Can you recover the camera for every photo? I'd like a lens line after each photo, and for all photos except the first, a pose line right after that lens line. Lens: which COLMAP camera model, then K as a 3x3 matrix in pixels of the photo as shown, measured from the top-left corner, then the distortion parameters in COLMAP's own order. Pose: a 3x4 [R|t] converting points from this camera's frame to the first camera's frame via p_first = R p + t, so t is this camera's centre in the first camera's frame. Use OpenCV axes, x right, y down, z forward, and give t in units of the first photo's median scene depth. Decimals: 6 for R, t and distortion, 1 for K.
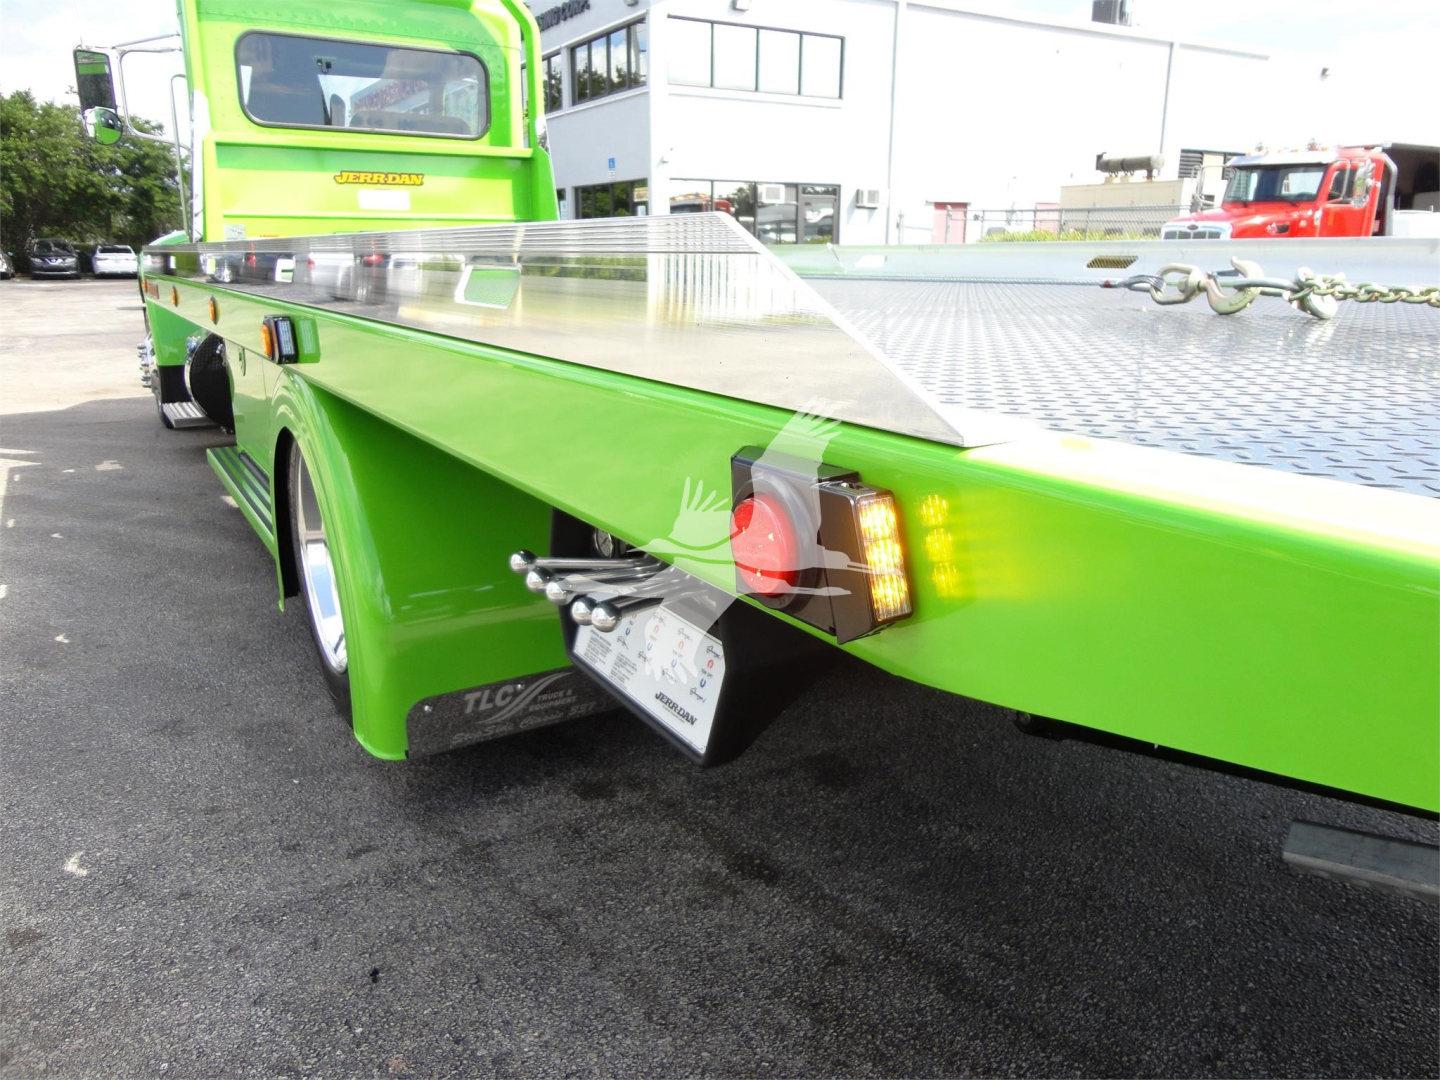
lens RADIAL K [[1045.2, 0, 718.3], [0, 1045.2, 537.5], [0, 0, 1]] dist [-0.005416, 0.007764]
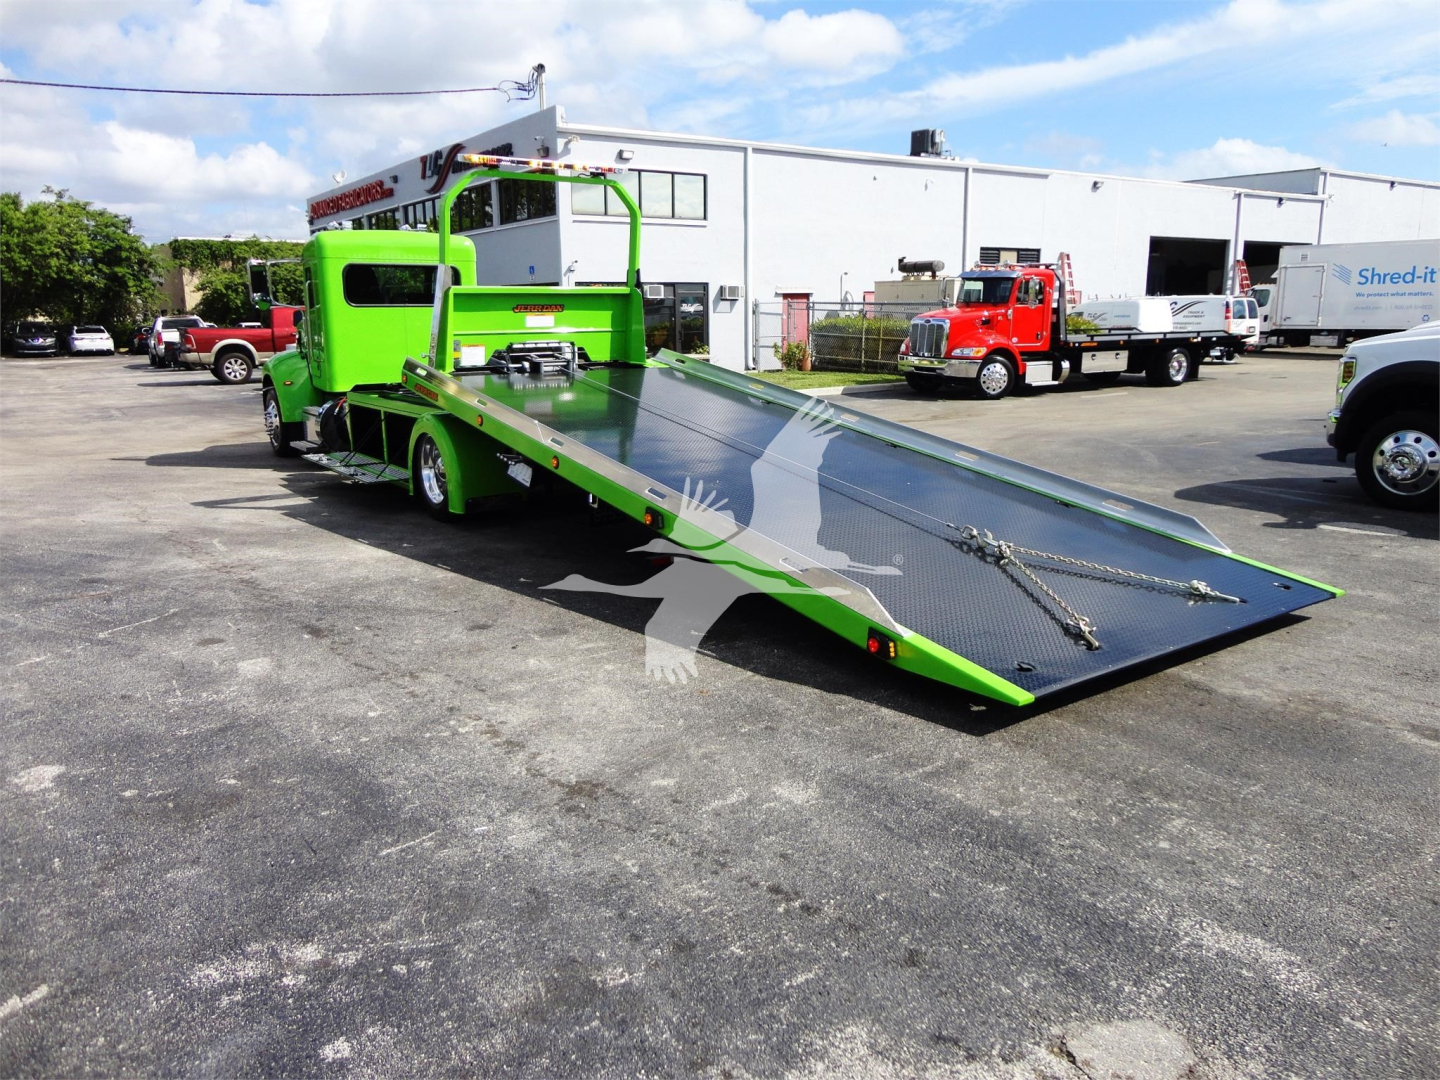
lens RADIAL K [[1045.2, 0, 718.3], [0, 1045.2, 537.5], [0, 0, 1]] dist [-0.005416, 0.007764]
pose [[0.997777, -0.024987, 0.061783, 0.506867], [0.028345, 0.998134, -0.054086, 0.664147], [-0.060316, 0.055717, 0.996623, -3.640597]]
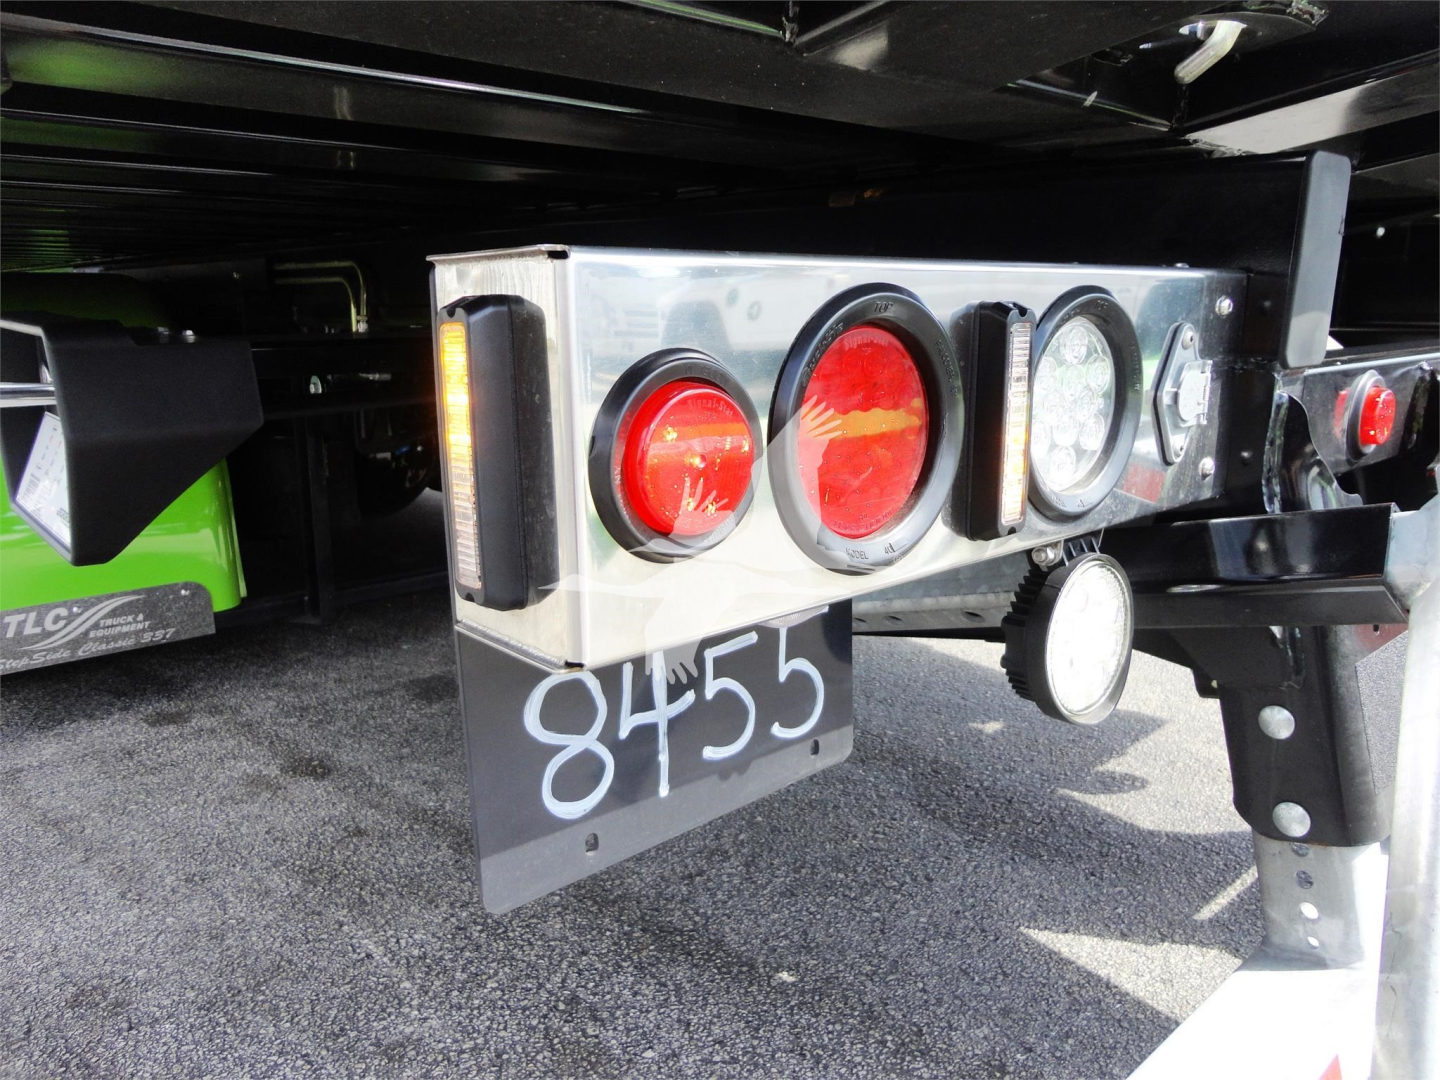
lens RADIAL K [[1045.2, 0, 718.3], [0, 1045.2, 537.5], [0, 0, 1]] dist [-0.005416, 0.007764]
pose [[0.984012, -0.029337, 0.175667, 0.205673], [0.036660, 0.998582, -0.038590, 0.130640], [-0.174286, 0.044413, 0.983693, -0.021238]]
